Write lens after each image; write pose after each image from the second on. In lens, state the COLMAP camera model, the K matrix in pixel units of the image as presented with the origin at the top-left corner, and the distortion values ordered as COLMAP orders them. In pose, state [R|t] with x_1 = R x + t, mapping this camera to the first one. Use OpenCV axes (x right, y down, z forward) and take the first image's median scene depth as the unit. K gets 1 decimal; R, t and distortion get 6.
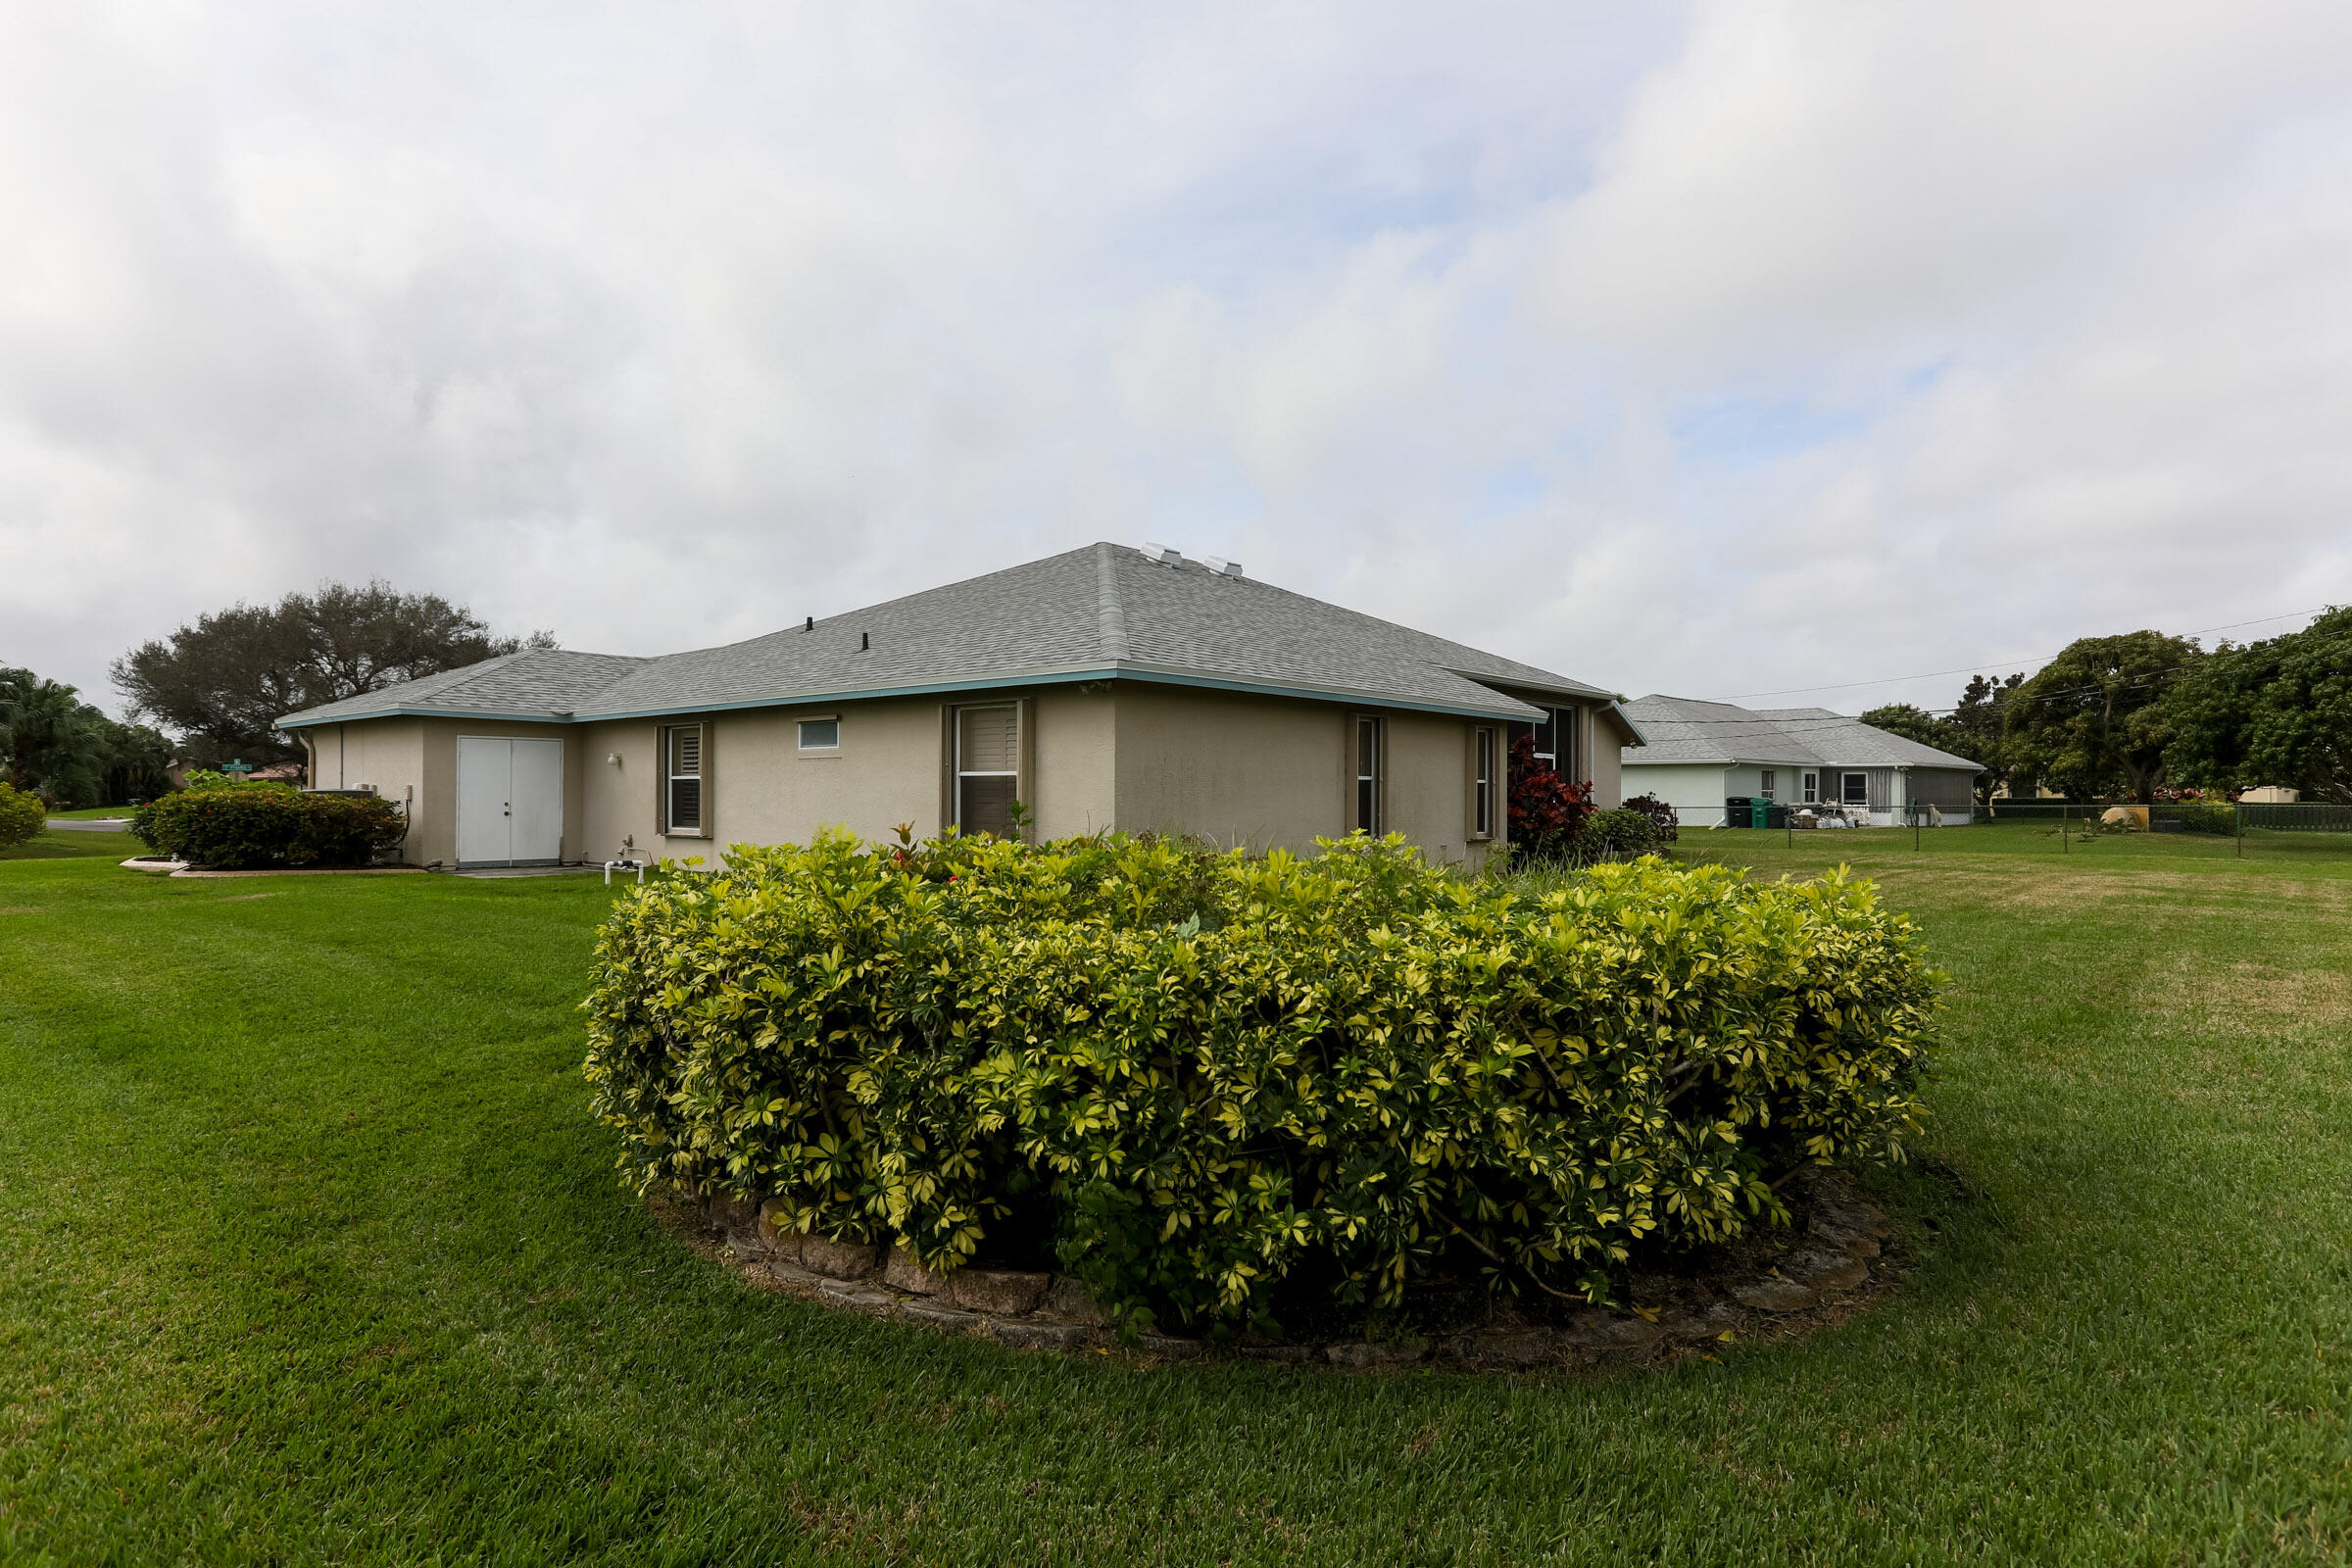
lens RADIAL K [[1212.0, 0, 1177.0], [0, 1212.0, 798.6], [0, 0, 1]] dist [0.023017, -0.005990]
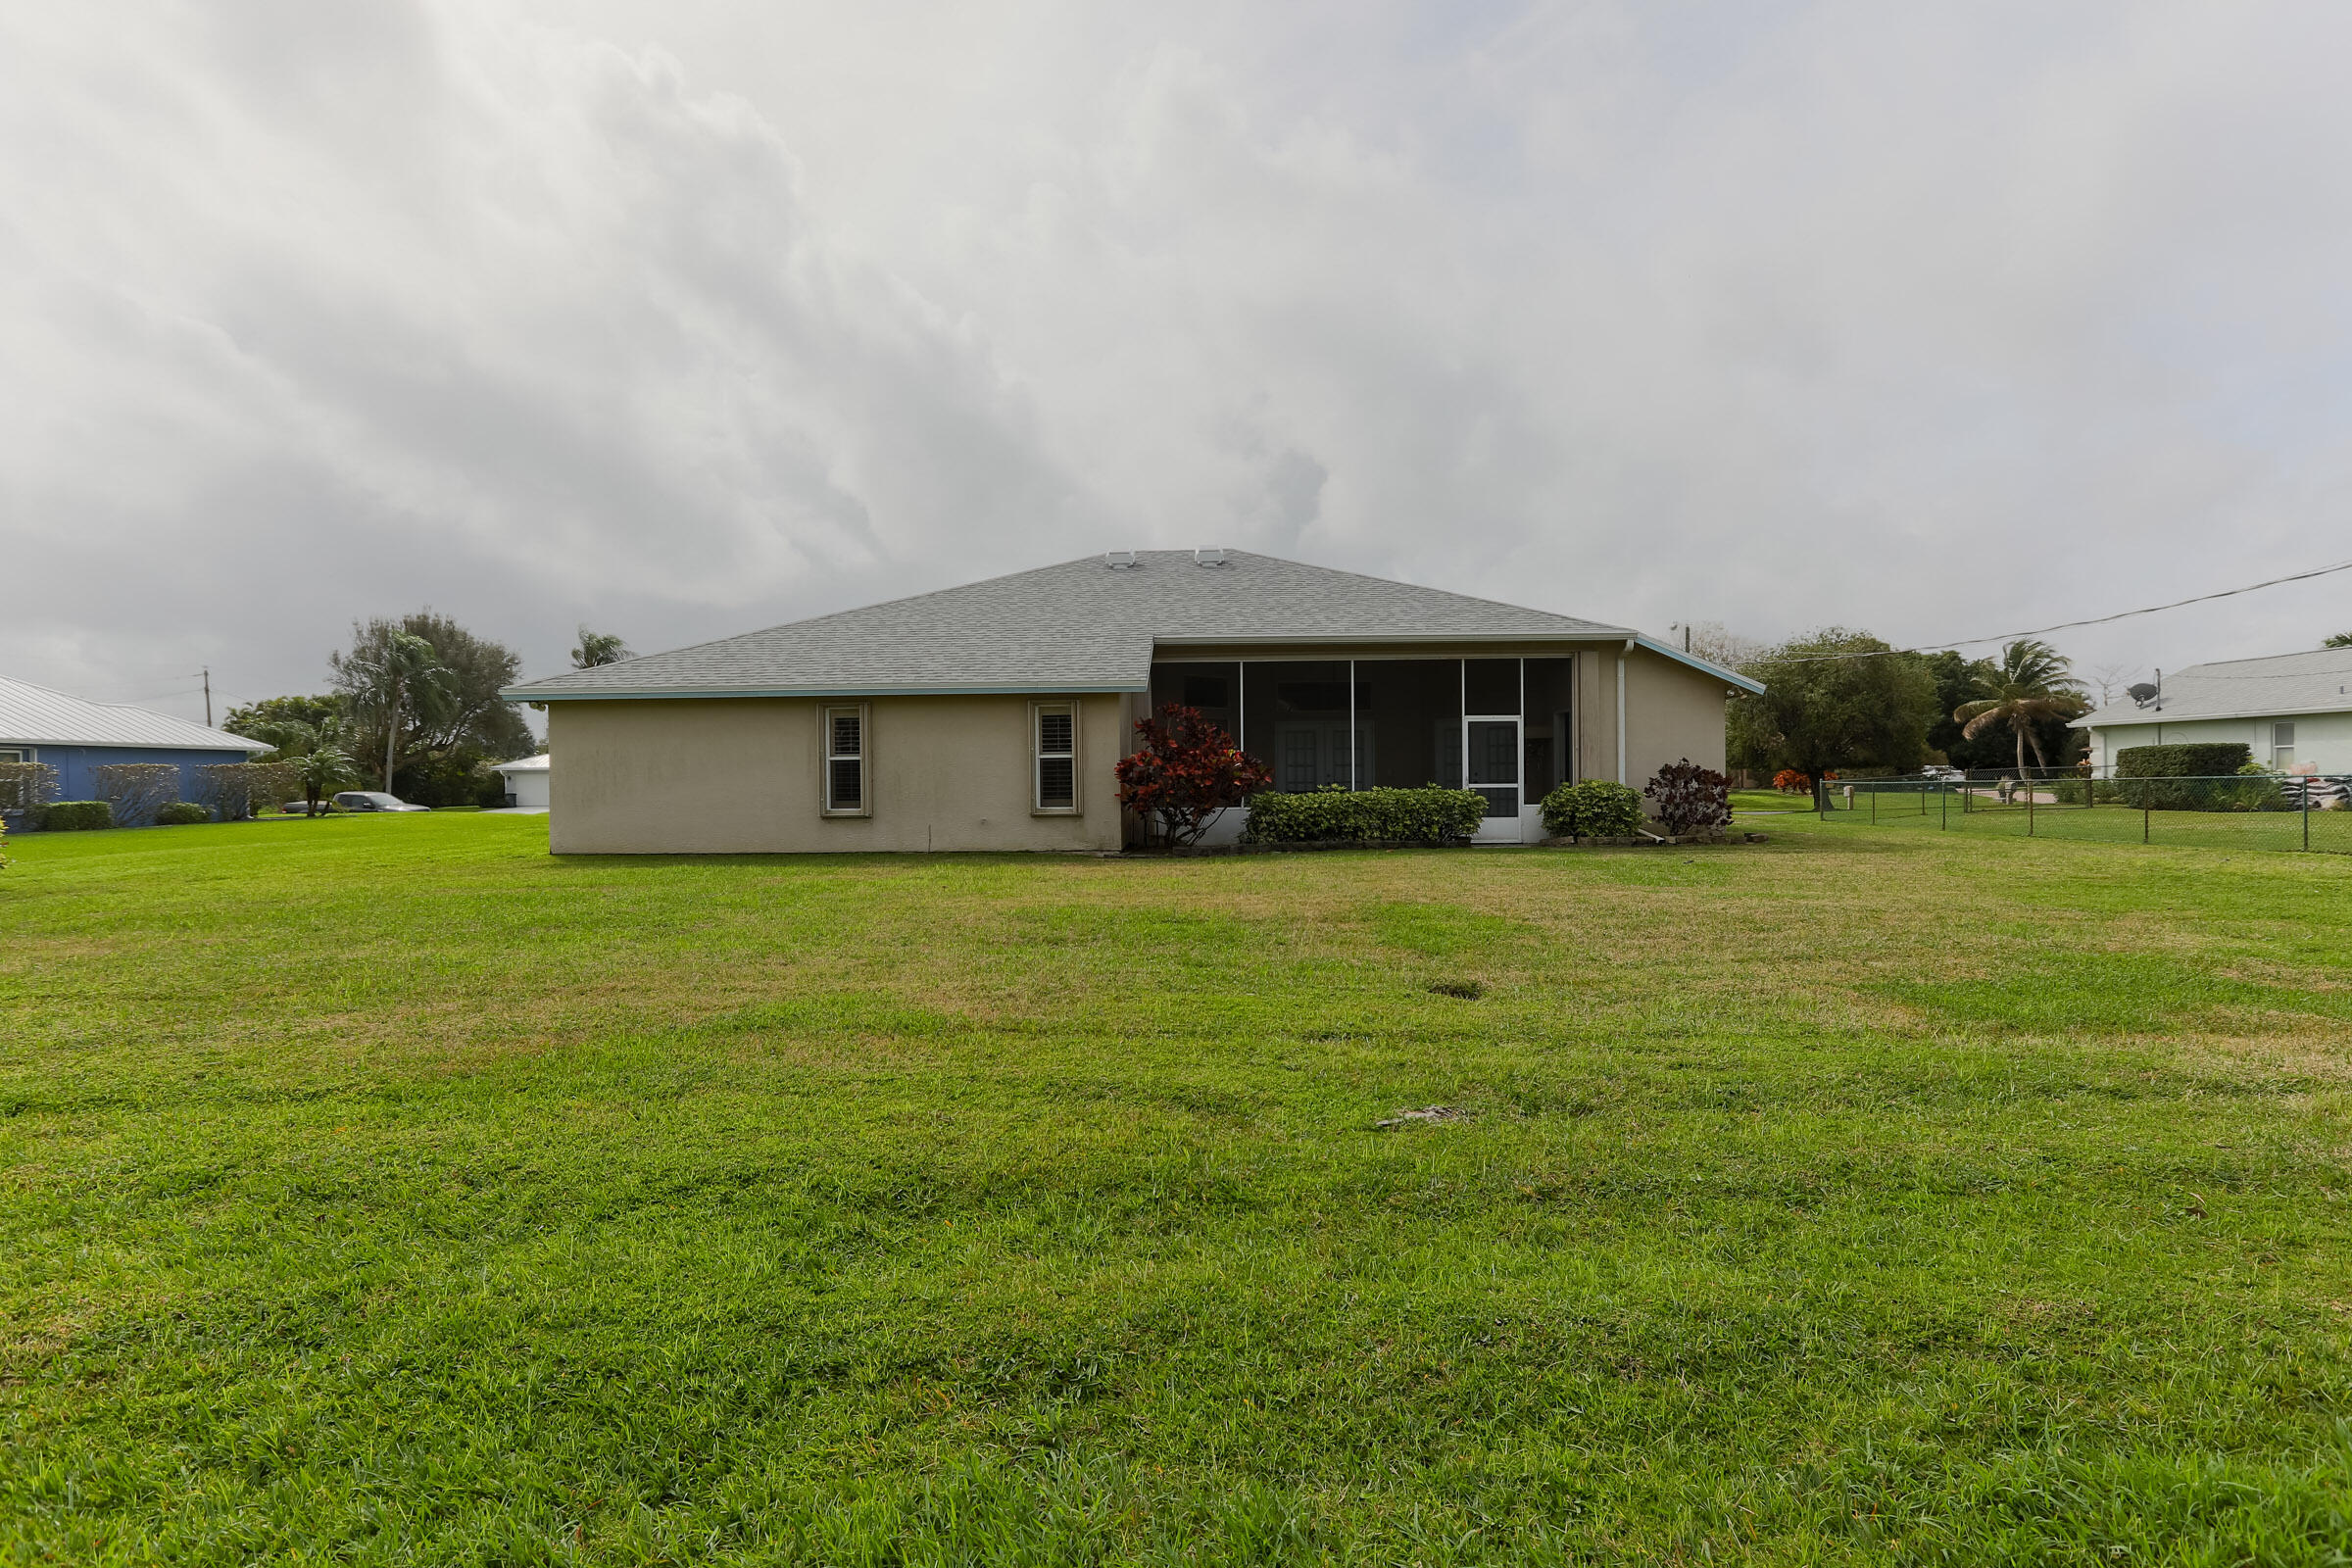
lens RADIAL K [[1067.6, 0, 1167.1], [0, 1067.6, 777.0], [0, 0, 1]] dist [-0.003683, 0.001080]
pose [[0.638198, -0.000174, -0.769873, 0.575966], [0.007261, 0.999957, 0.005793, -0.001446], [0.769838, -0.009287, 0.638171, 0.290053]]
